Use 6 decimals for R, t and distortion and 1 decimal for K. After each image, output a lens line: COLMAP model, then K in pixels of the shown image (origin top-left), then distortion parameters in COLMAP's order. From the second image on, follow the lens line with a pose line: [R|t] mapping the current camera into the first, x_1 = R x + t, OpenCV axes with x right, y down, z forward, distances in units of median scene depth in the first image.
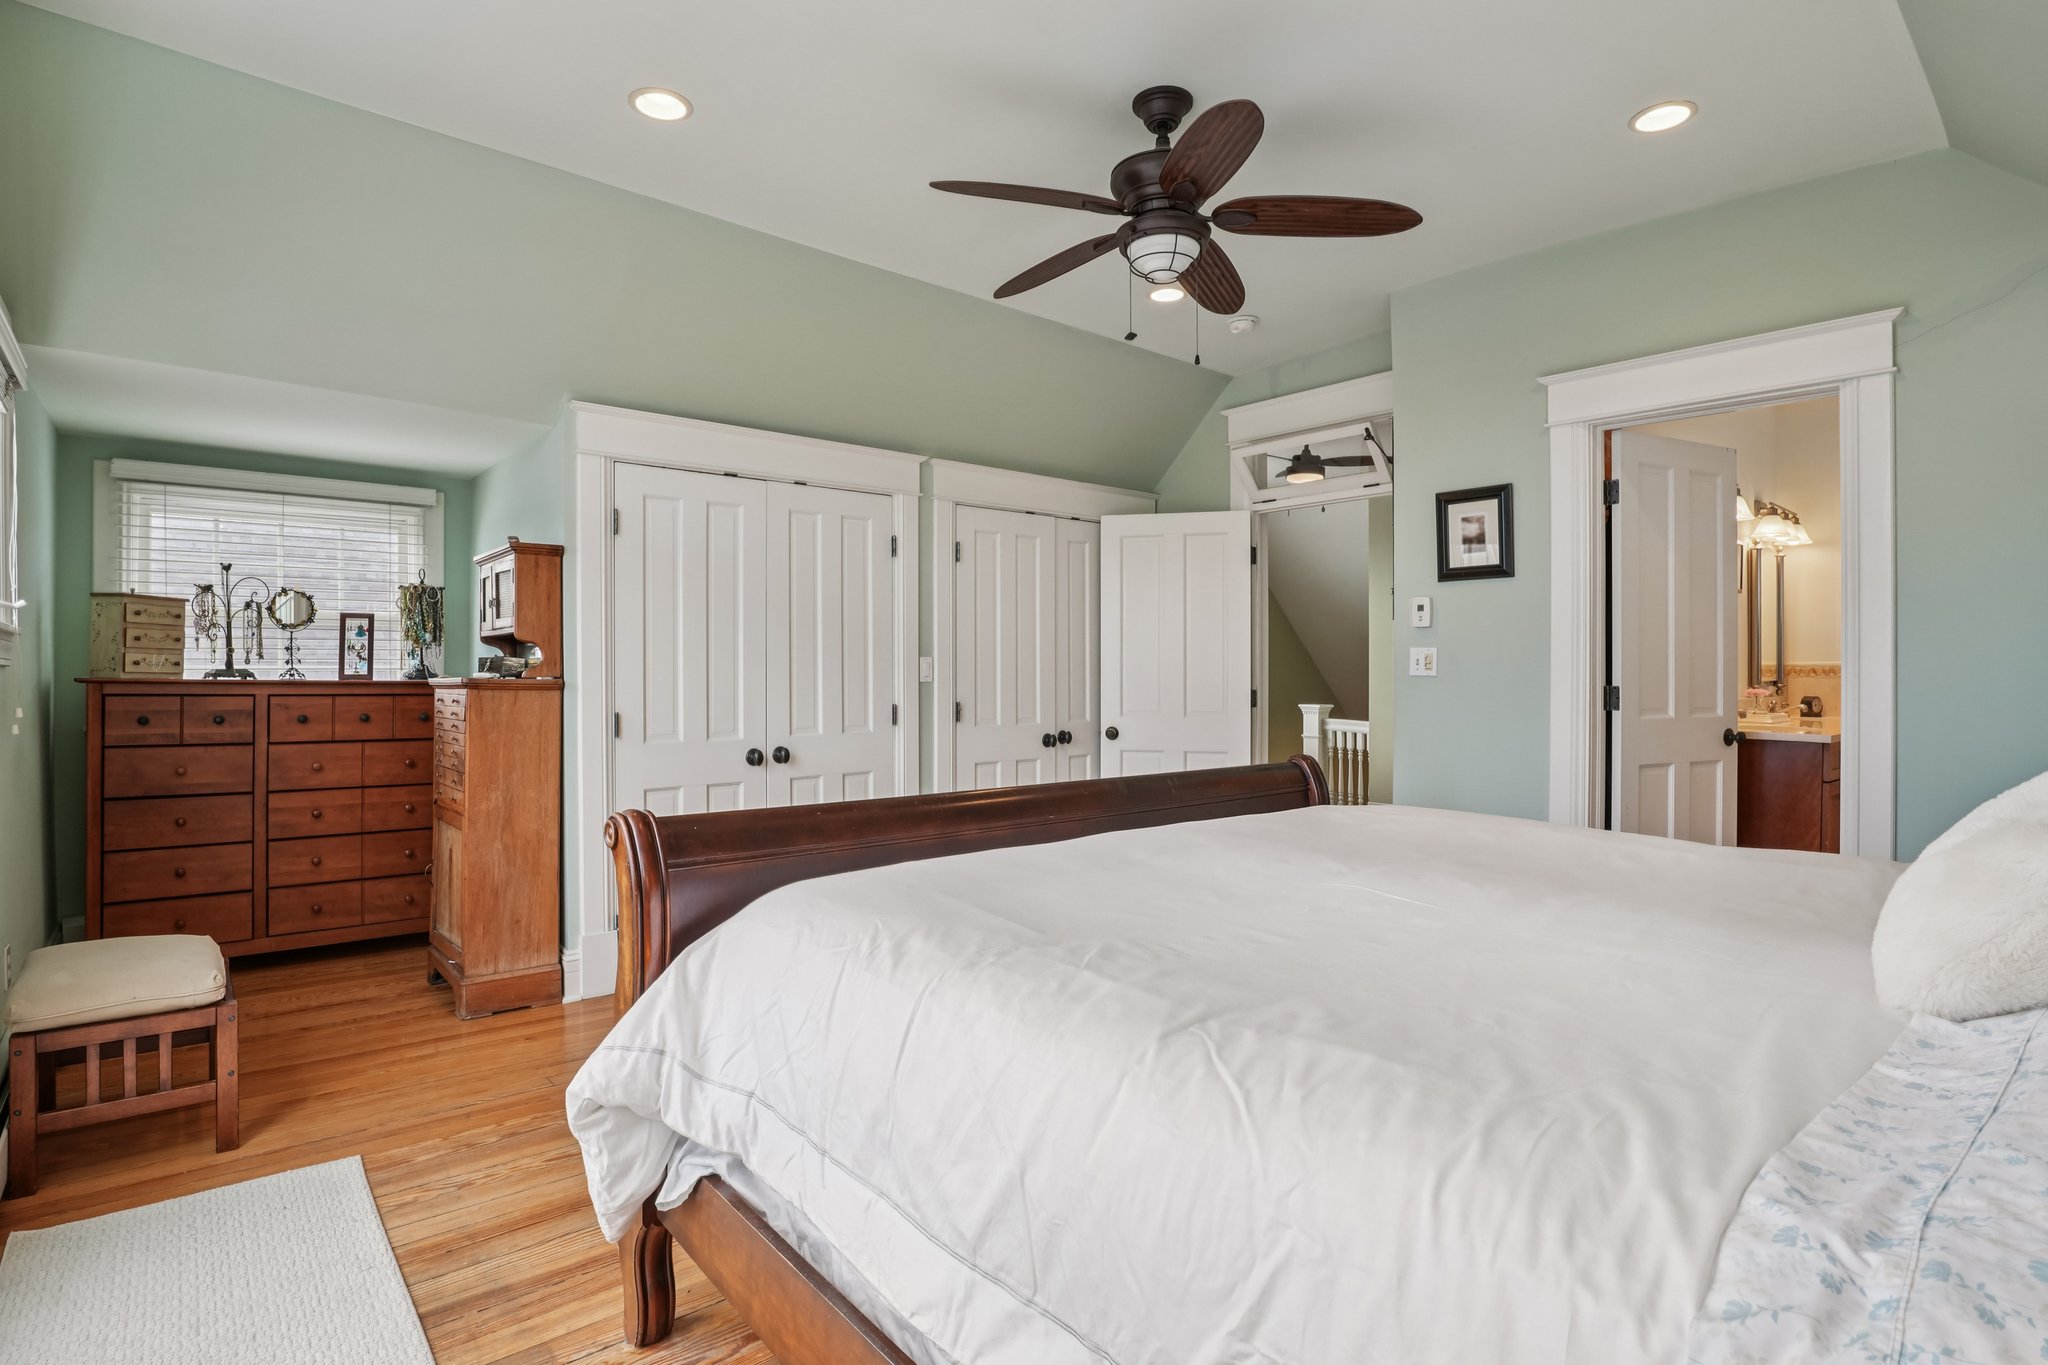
lens RADIAL K [[1007.0, 0, 1034.7], [0, 1007.0, 669.7], [0, 0, 1]] dist [-0.043092, 0.004717]
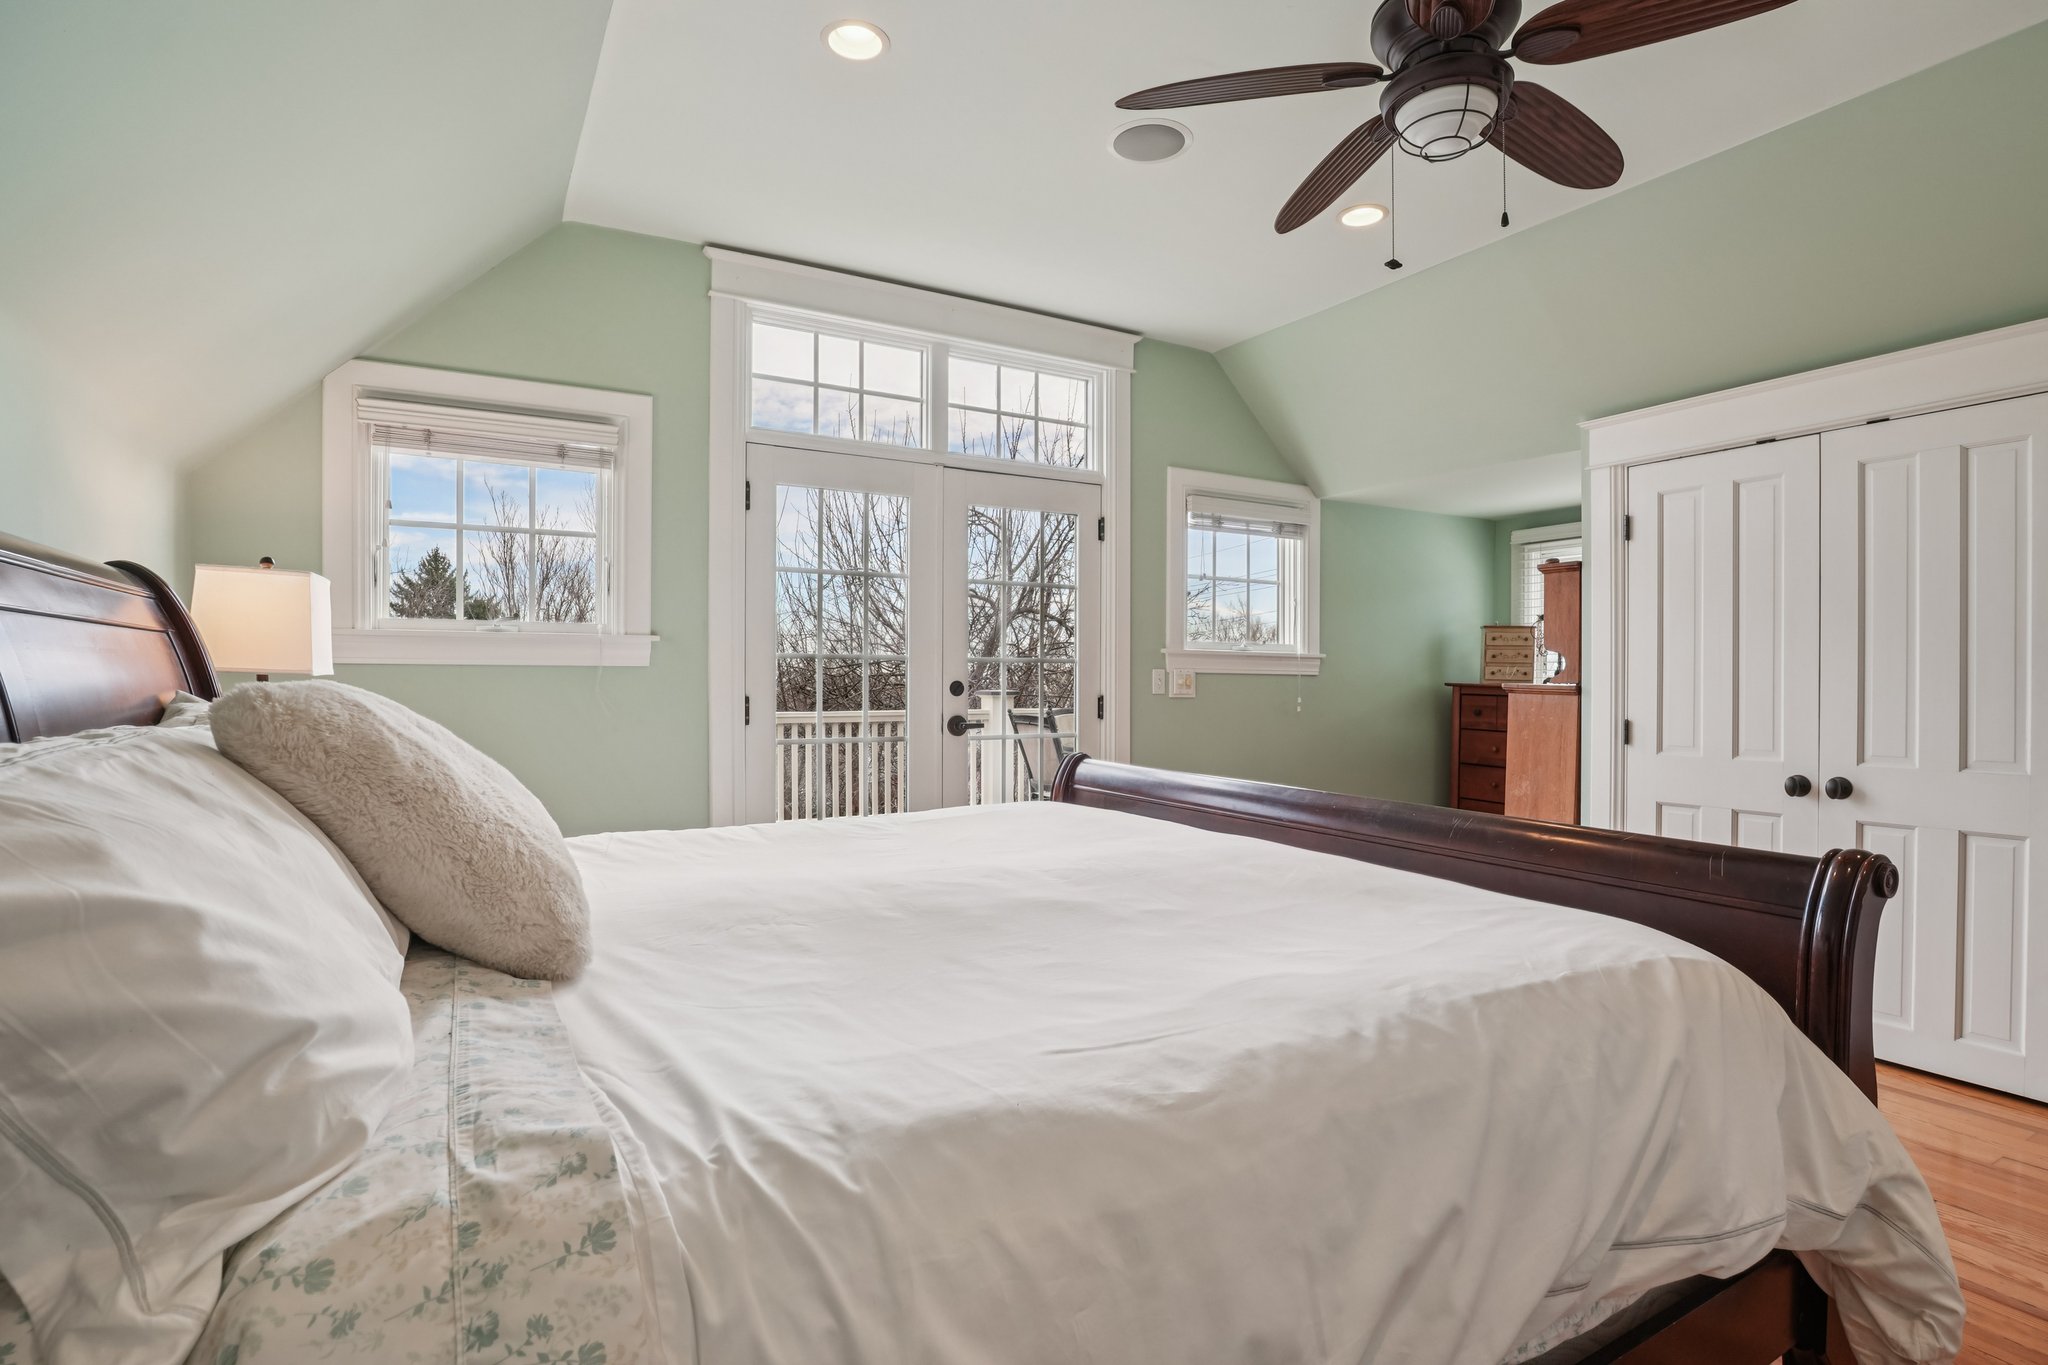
lens RADIAL K [[1007.0, 0, 1027.3], [0, 1007.0, 685.9], [0, 0, 1]] dist [-0.043092, 0.004717]
pose [[-0.195206, 0.004388, -0.980753, 0.663246], [-0.001994, 0.999986, 0.004871, 0.006038], [0.980760, 0.002907, -0.195194, 0.605842]]
